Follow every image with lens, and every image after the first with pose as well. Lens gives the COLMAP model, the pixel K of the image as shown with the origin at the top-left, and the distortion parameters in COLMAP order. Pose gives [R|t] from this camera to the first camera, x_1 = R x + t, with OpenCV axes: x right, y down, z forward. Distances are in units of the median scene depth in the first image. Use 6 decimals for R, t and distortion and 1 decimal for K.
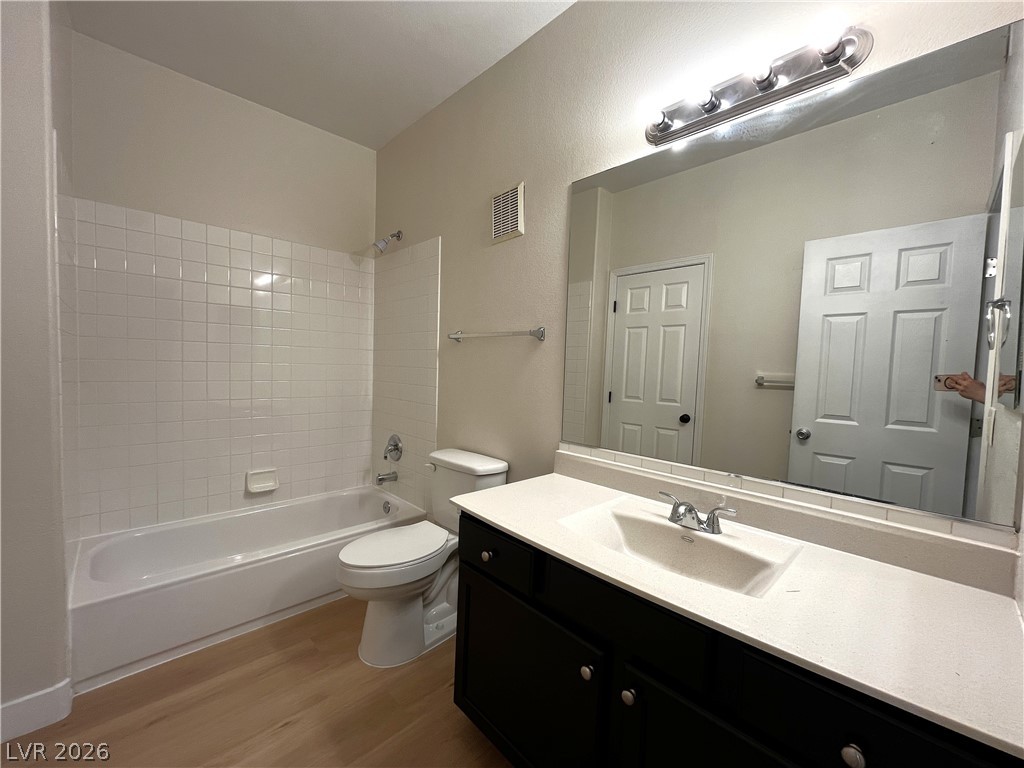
lens RADIAL K [[412.8, 0, 512.8], [0, 412.8, 389.3], [0, 0, 1]] dist [-0.000518, -0.000673]
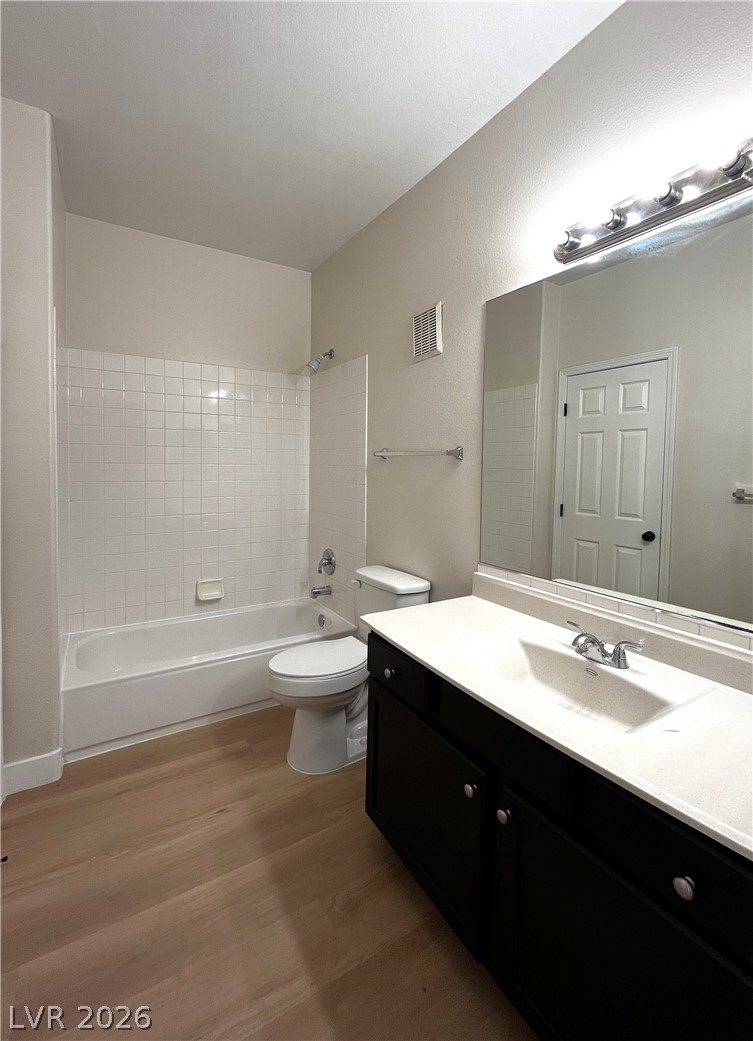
lens RADIAL K [[451.1, 0, 374.5], [0, 451.1, 486.5], [0, 0, 1]] dist [-0.001660, 0.000060]
pose [[0.976989, -0.009512, -0.213076, 0.097423], [0.005749, 0.999817, -0.018273, -0.035306], [0.213211, 0.016627, 0.976865, -0.094918]]
